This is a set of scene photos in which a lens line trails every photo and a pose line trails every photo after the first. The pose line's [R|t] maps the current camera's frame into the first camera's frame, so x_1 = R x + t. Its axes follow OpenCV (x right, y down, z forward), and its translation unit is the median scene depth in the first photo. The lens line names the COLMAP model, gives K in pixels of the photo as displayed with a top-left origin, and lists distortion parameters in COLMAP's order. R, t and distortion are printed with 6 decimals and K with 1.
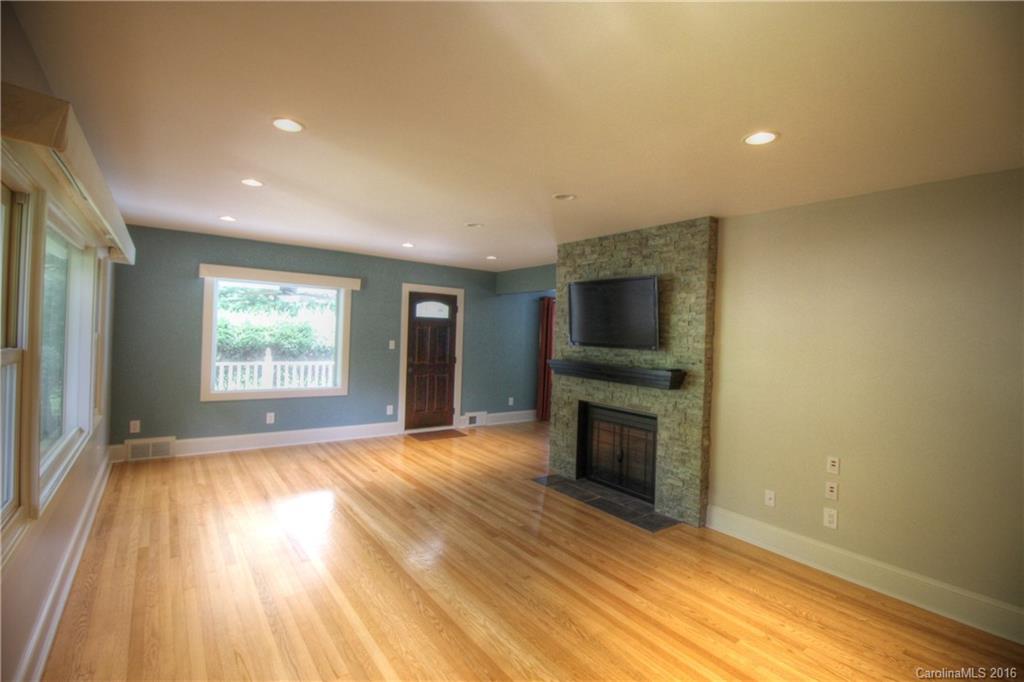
lens RADIAL K [[473.4, 0, 510.1], [0, 473.4, 331.9], [0, 0, 1]] dist [-0.012061, -0.000723]
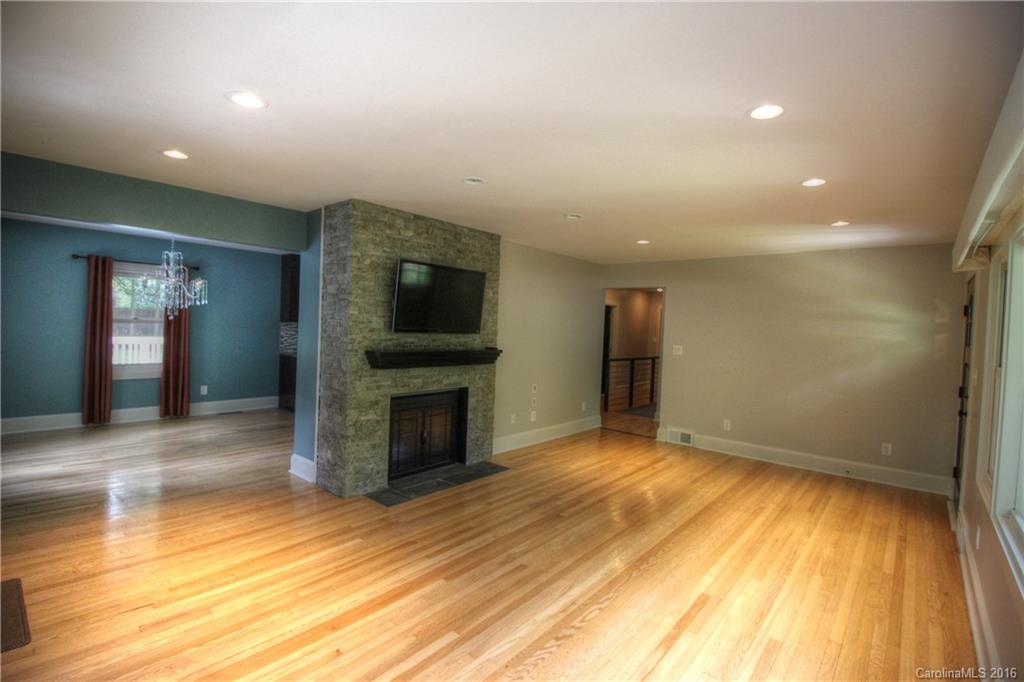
lens RADIAL K [[473.4, 0, 510.1], [0, 473.4, 331.9], [0, 0, 1]] dist [-0.012061, -0.000723]
pose [[-0.220934, -0.060207, 0.973429, -0.810403], [-0.047410, 0.997576, 0.050940, -0.028401], [-0.974136, -0.034896, -0.223252, 1.076654]]
